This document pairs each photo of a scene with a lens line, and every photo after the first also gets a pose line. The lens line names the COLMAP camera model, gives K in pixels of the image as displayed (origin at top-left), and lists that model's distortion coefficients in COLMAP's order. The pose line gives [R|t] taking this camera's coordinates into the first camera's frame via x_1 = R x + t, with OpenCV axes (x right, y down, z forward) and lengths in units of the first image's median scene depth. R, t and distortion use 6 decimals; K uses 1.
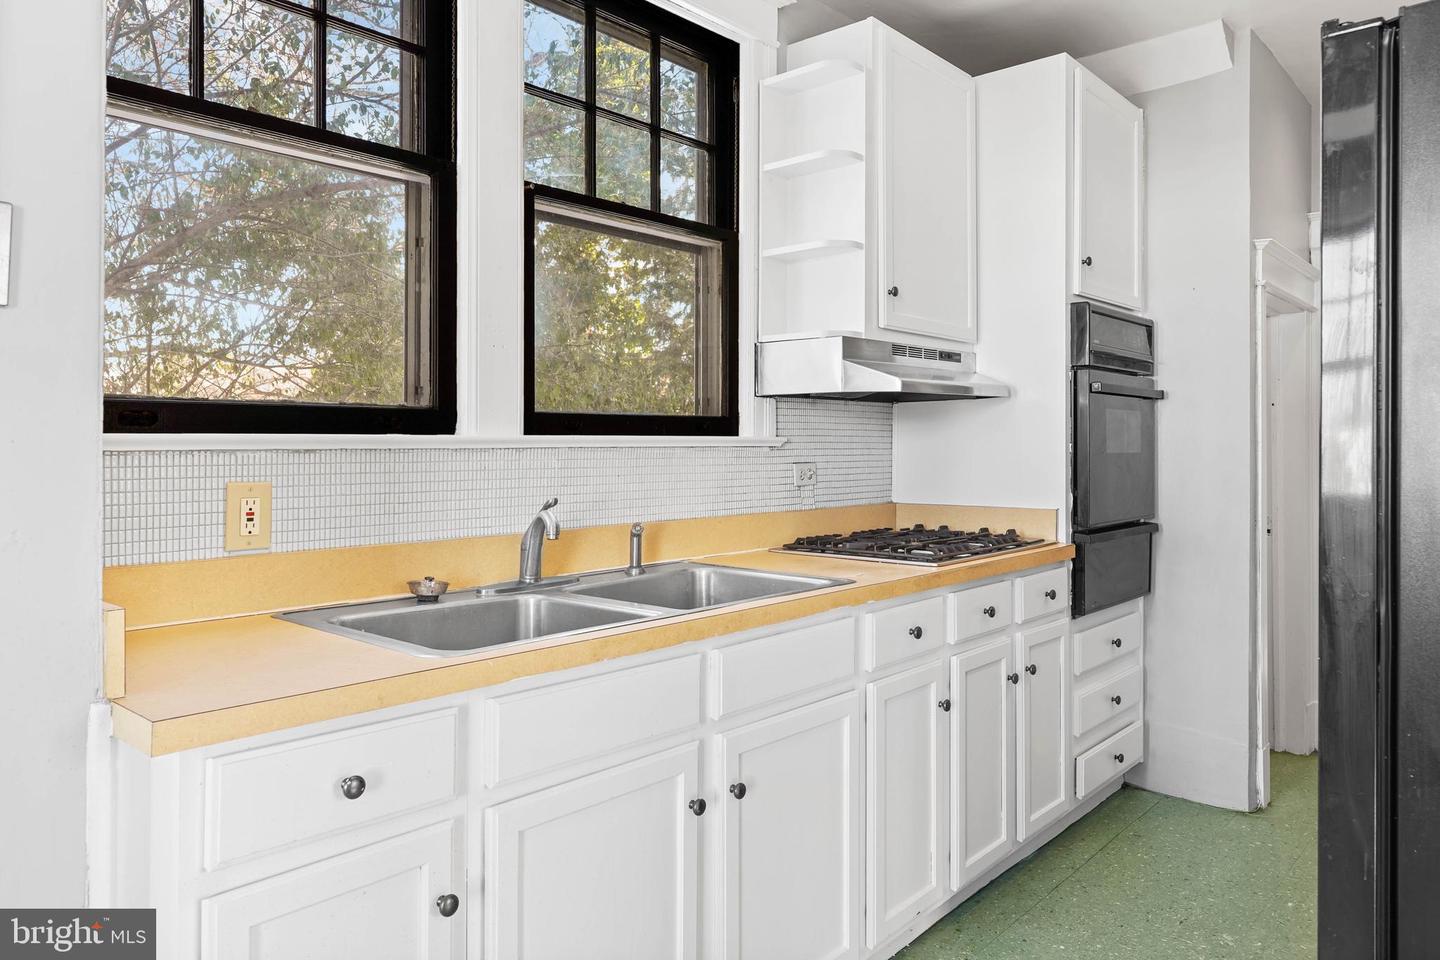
lens RADIAL K [[981.9, 0, 718.8], [0, 981.9, 477.5], [0, 0, 1]] dist [0.001012, 0.000239]
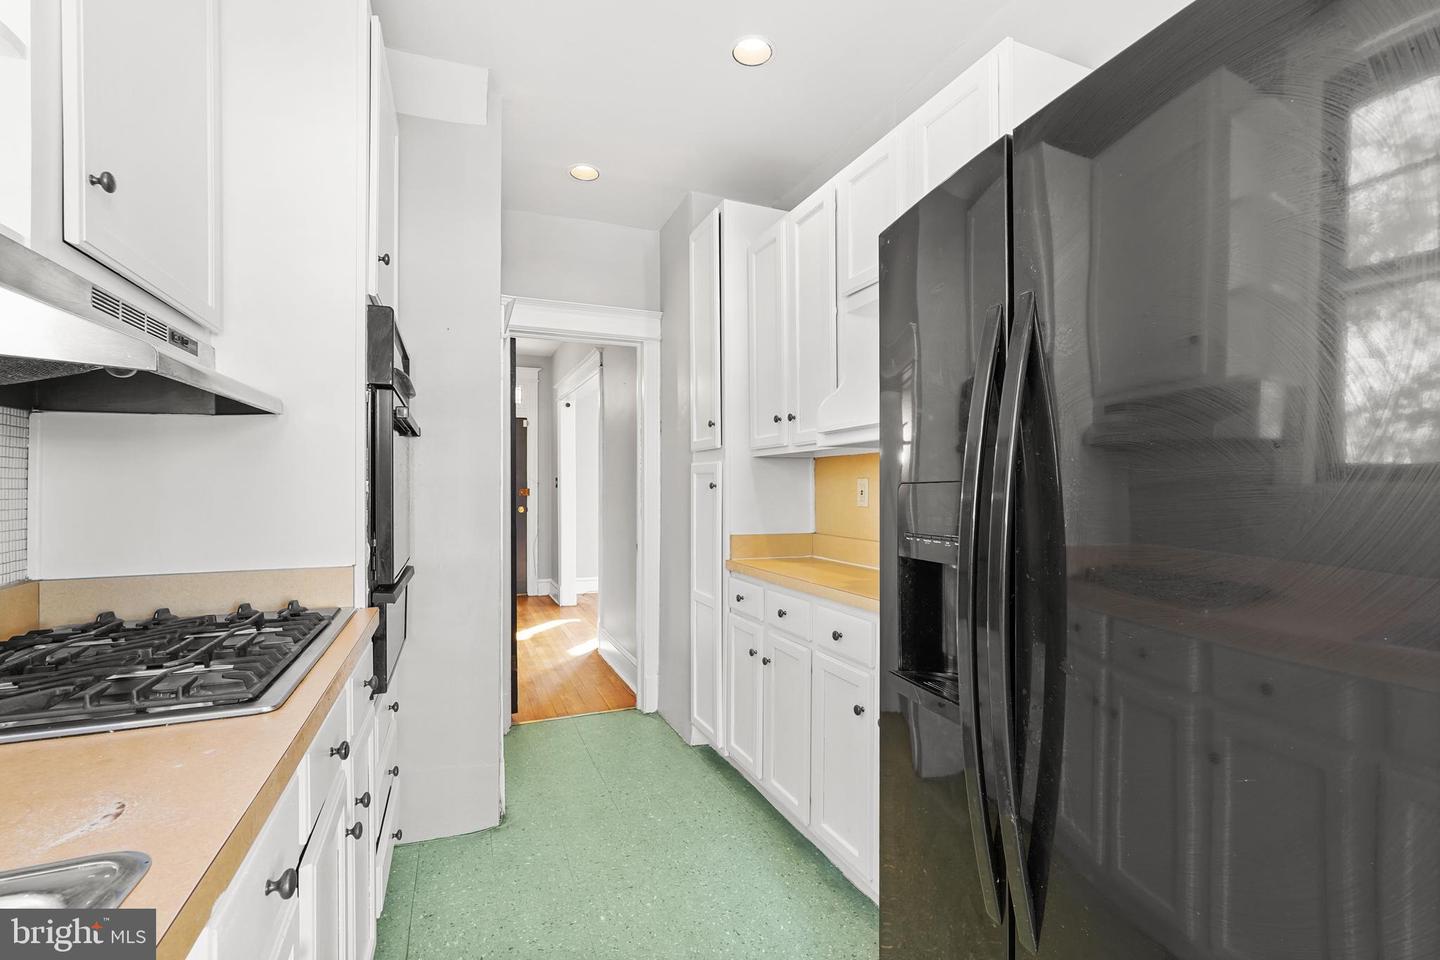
lens RADIAL K [[641.9, 0, 715.9], [0, 641.9, 484.6], [0, 0, 1]] dist [-0.000413, 0.000158]
pose [[0.446210, 0.000452, 0.894928, 0.018242], [0.031834, 0.999359, -0.016377, -0.013646], [-0.894362, 0.035797, 0.445909, 0.504879]]
